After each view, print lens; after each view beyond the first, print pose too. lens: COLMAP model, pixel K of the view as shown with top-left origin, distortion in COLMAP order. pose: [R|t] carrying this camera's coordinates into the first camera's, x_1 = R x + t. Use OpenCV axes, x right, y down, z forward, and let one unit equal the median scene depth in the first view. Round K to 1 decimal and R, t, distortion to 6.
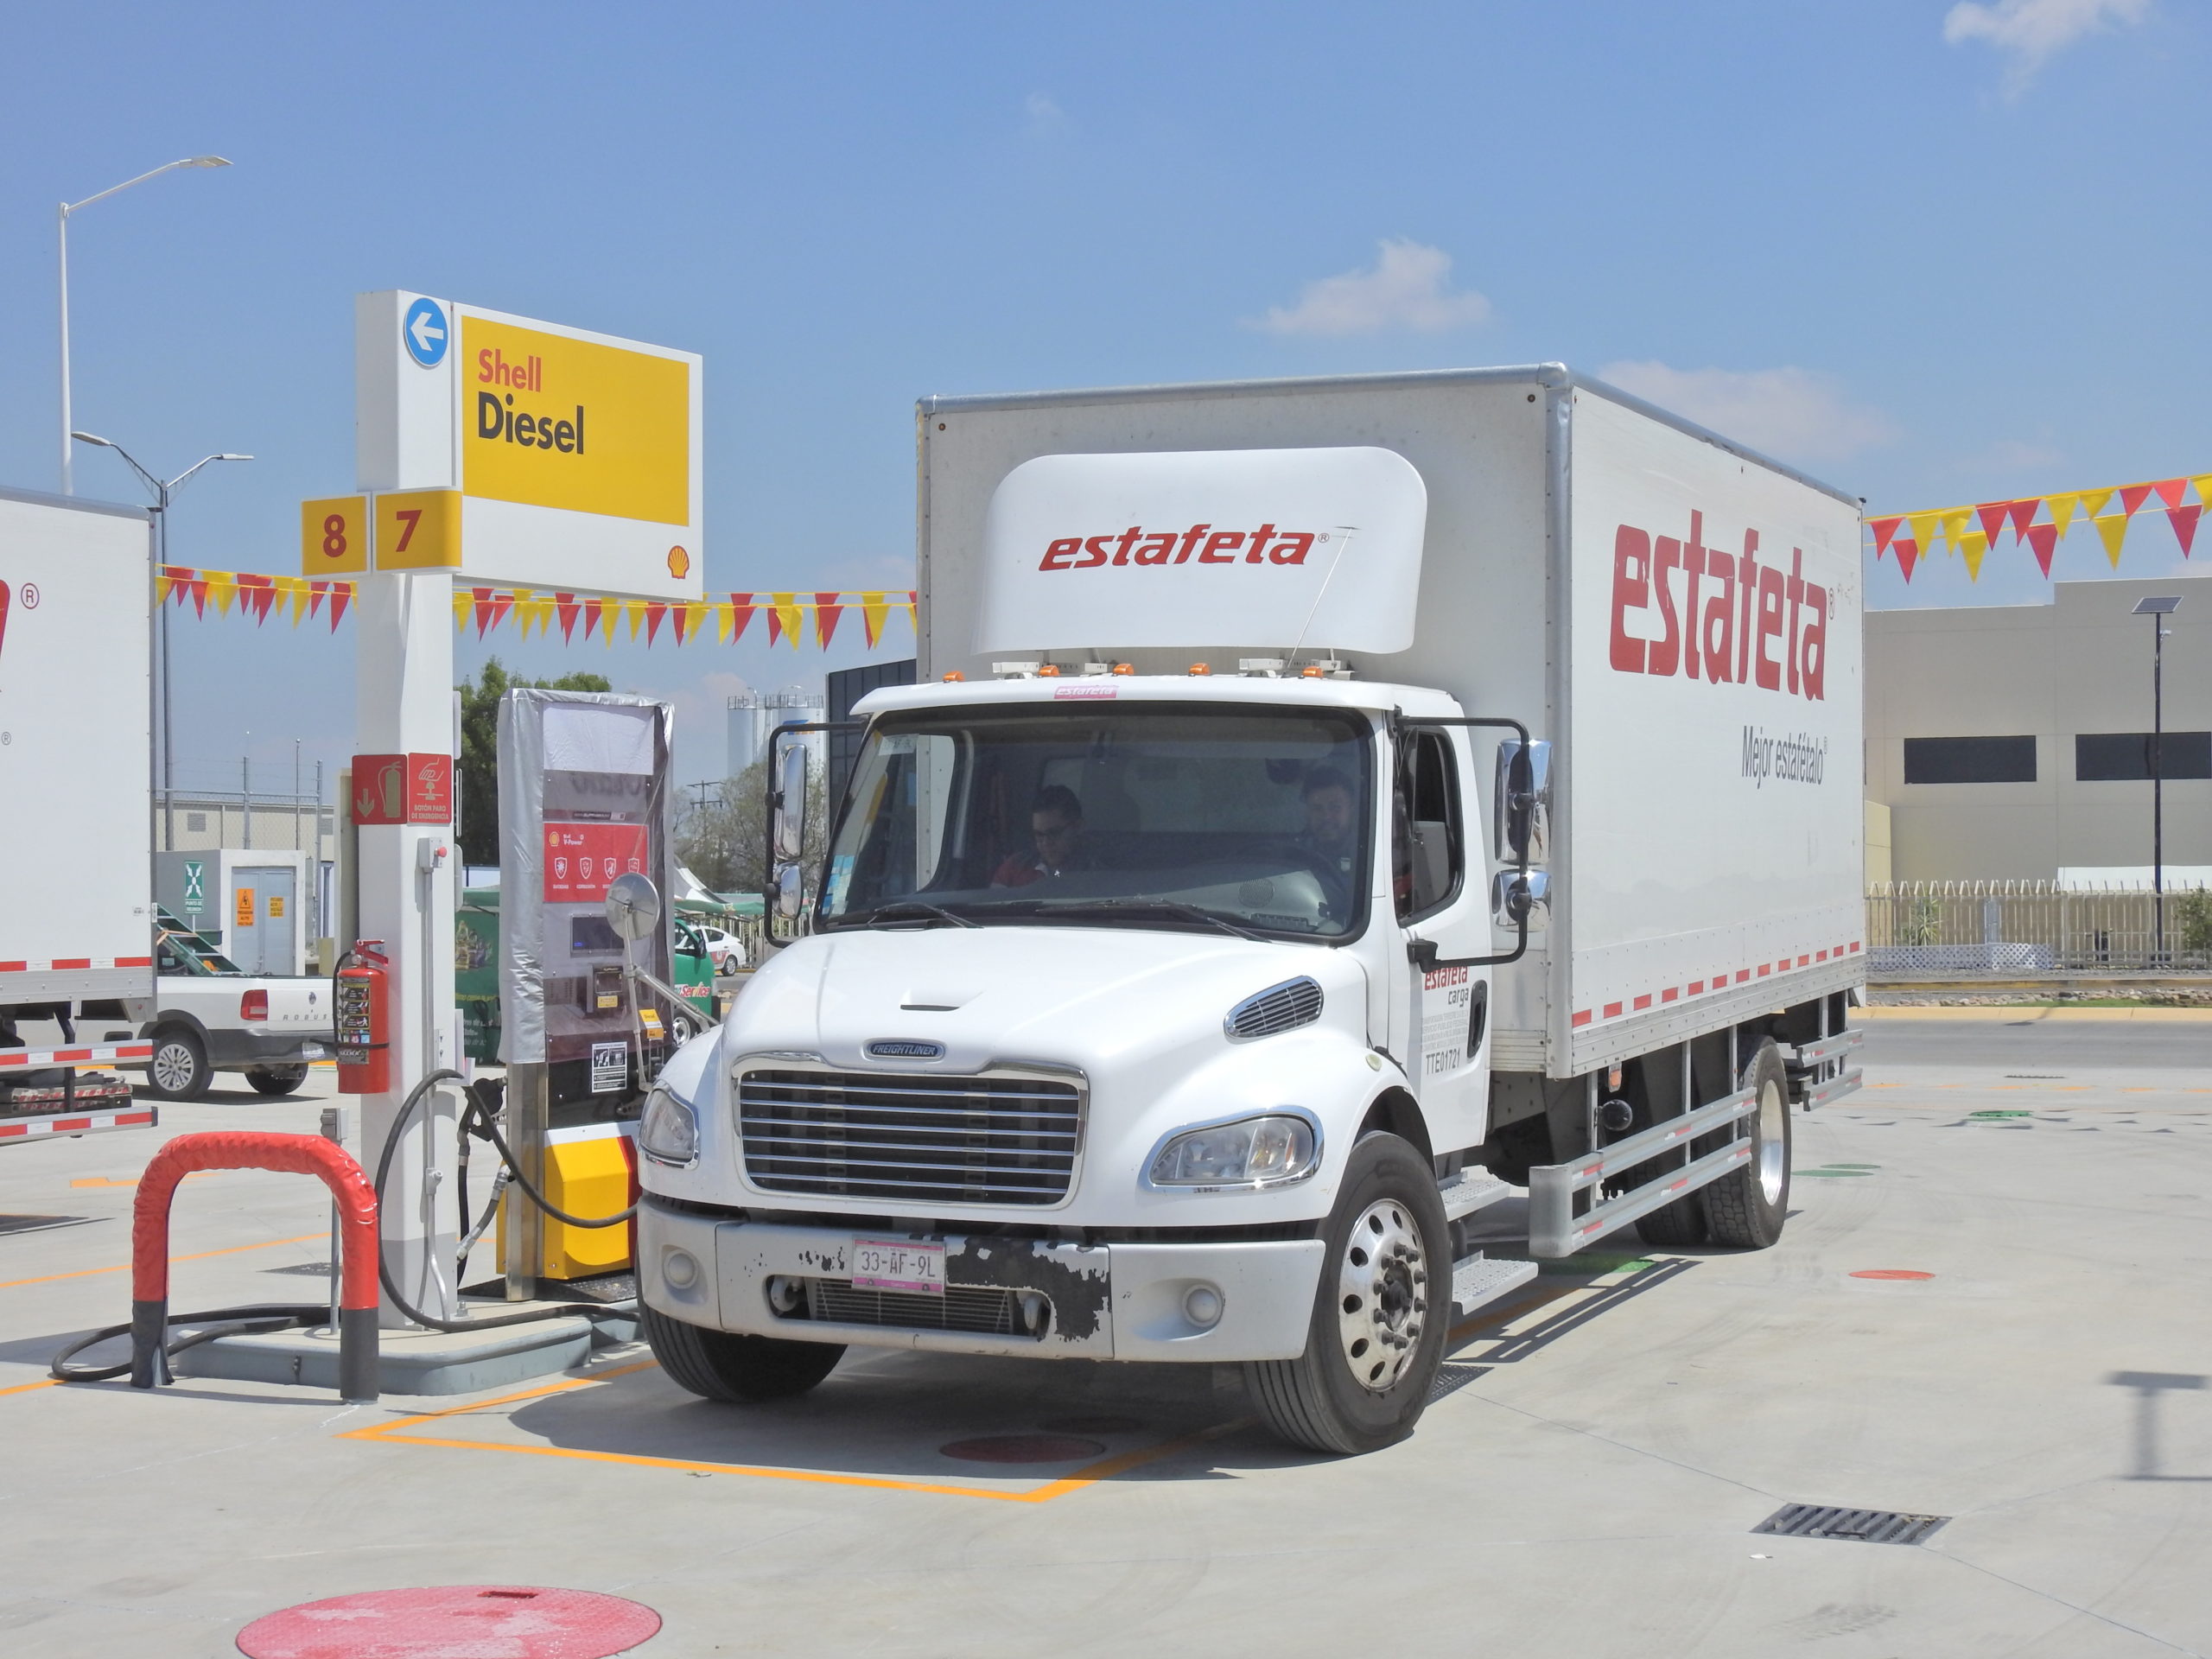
lens RADIAL K [[3321.4, 0, 1097.5], [0, 3321.4, 821.1], [0, 0, 1]] dist [-0.004657, -0.009178]
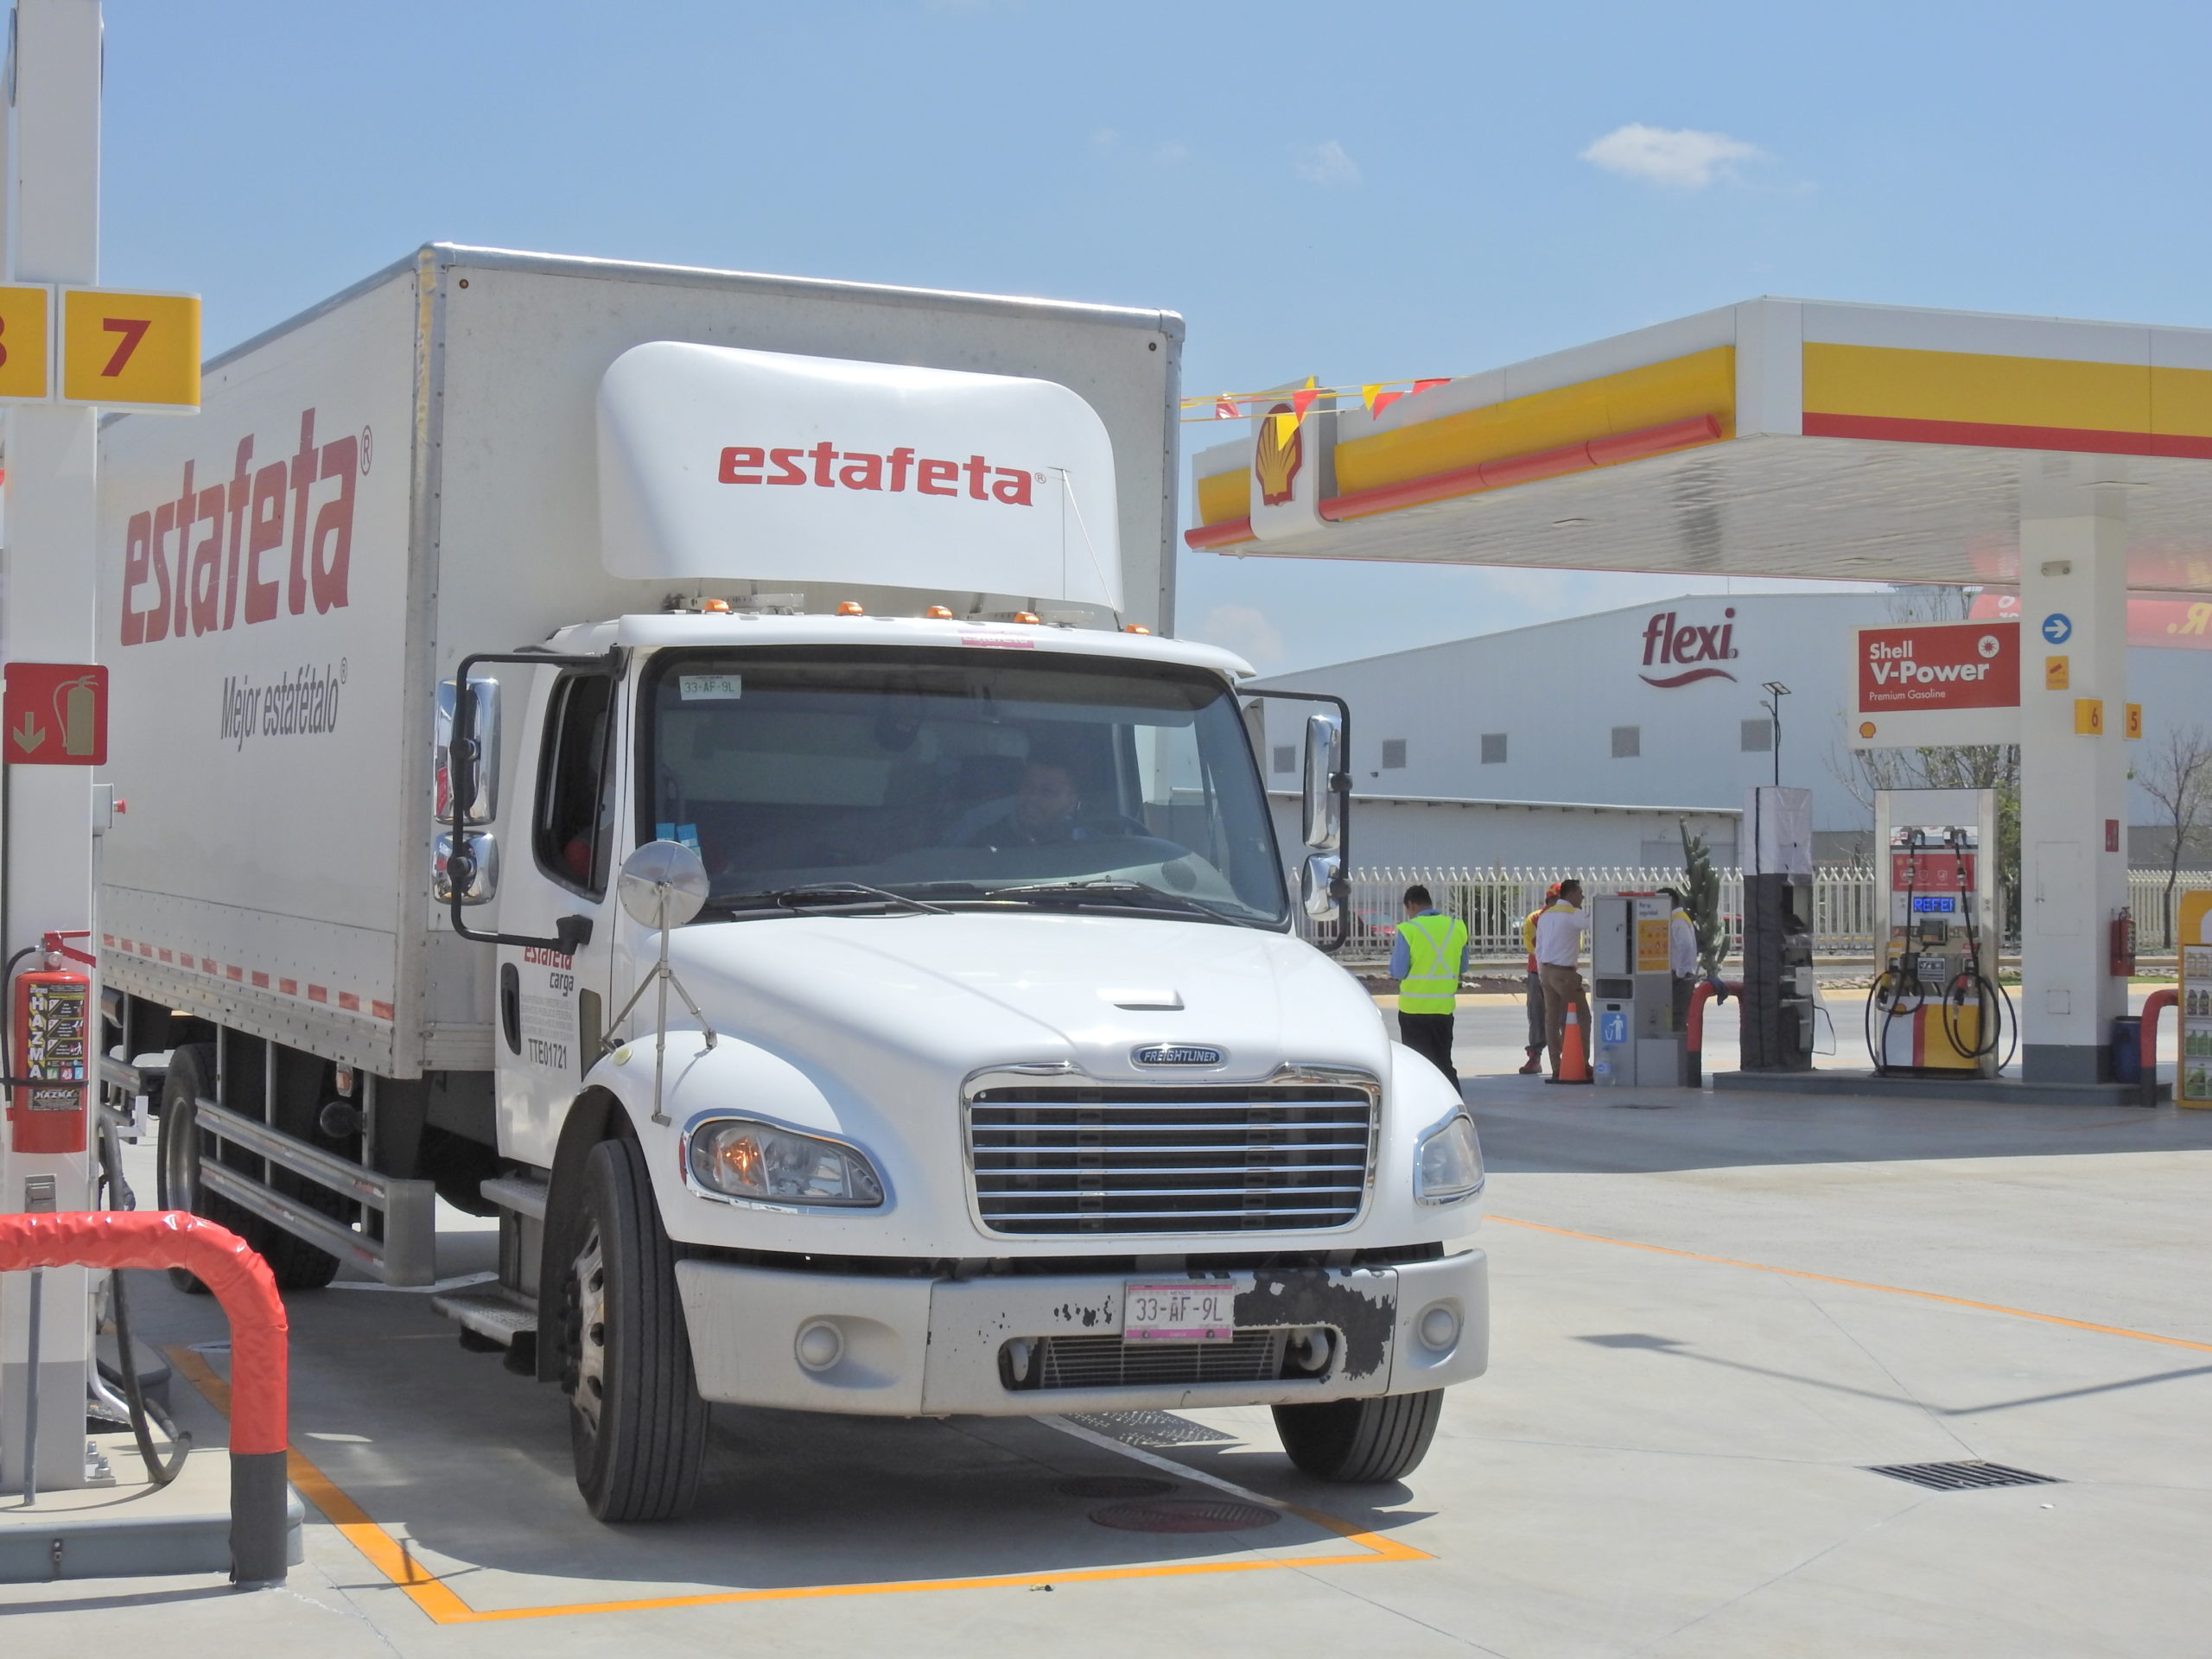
lens RADIAL K [[3441.9, 0, 1106.0], [0, 3441.9, 829.5], [0, 0, 1]] dist [0.191504, -0.838283]
pose [[0.686820, 0.015510, 0.726662, -0.699635], [-0.024878, 0.999688, 0.002177, 0.008973], [-0.726402, -0.019573, 0.686992, 0.399449]]
